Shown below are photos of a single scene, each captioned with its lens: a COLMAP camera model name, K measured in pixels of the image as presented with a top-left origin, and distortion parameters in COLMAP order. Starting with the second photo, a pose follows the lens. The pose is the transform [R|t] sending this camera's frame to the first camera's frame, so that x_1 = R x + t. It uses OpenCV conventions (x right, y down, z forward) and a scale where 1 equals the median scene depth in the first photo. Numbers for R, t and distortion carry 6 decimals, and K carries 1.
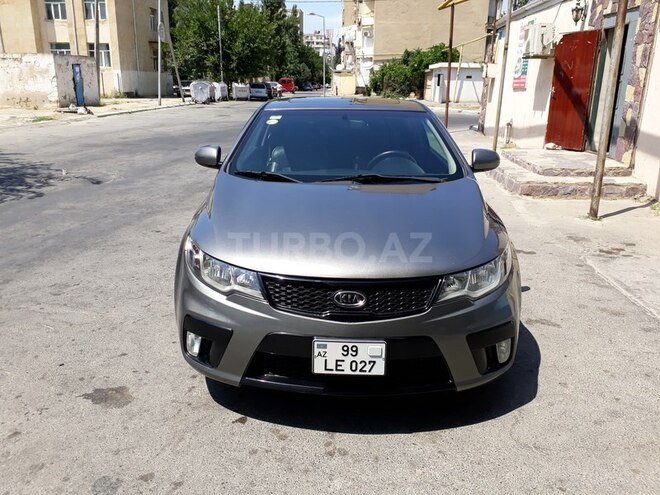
lens RADIAL K [[543.4, 0, 330.0], [0, 543.4, 247.5], [0, 0, 1]] dist [-0.003047, 0.000003]
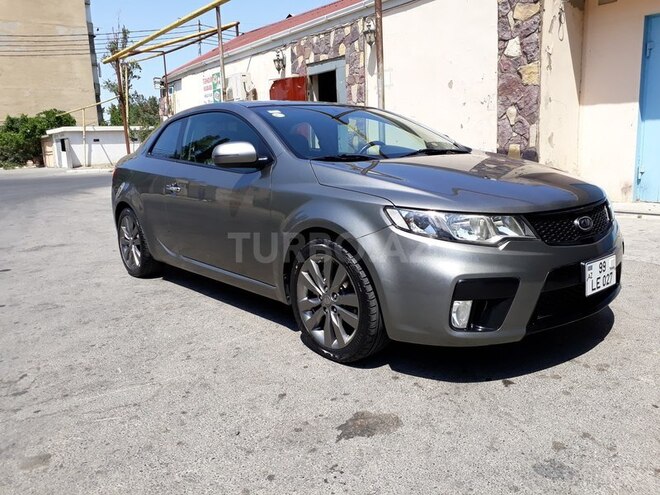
lens RADIAL K [[530.2, 0, 330.0], [0, 530.2, 247.5], [0, 0, 1]] dist [-0.003323, -0.003124]
pose [[0.753886, -0.169424, 0.634784, -0.075827], [0.240468, 0.970292, -0.026614, 0.003225], [-0.611417, 0.172709, 0.772231, 0.035143]]
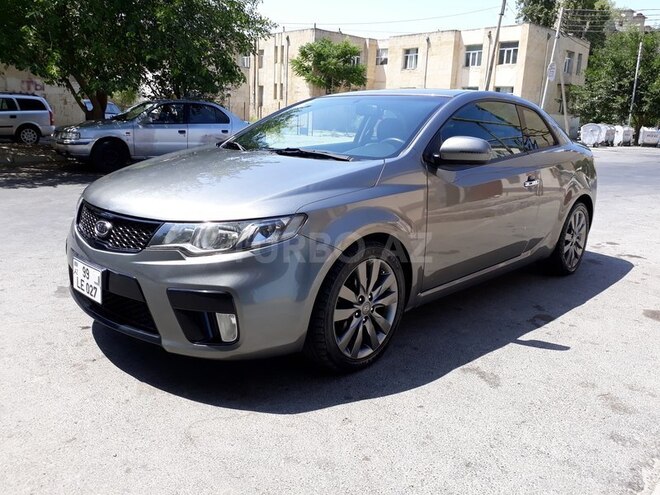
lens RADIAL K [[543.4, 0, 330.0], [0, 543.4, 247.5], [0, 0, 1]] dist [-0.003047, 0.000003]
pose [[0.728167, 0.170802, -0.663777, 0.079559], [-0.225187, 0.974309, 0.003677, 0.001733], [0.647351, 0.146797, 0.747922, 0.034708]]
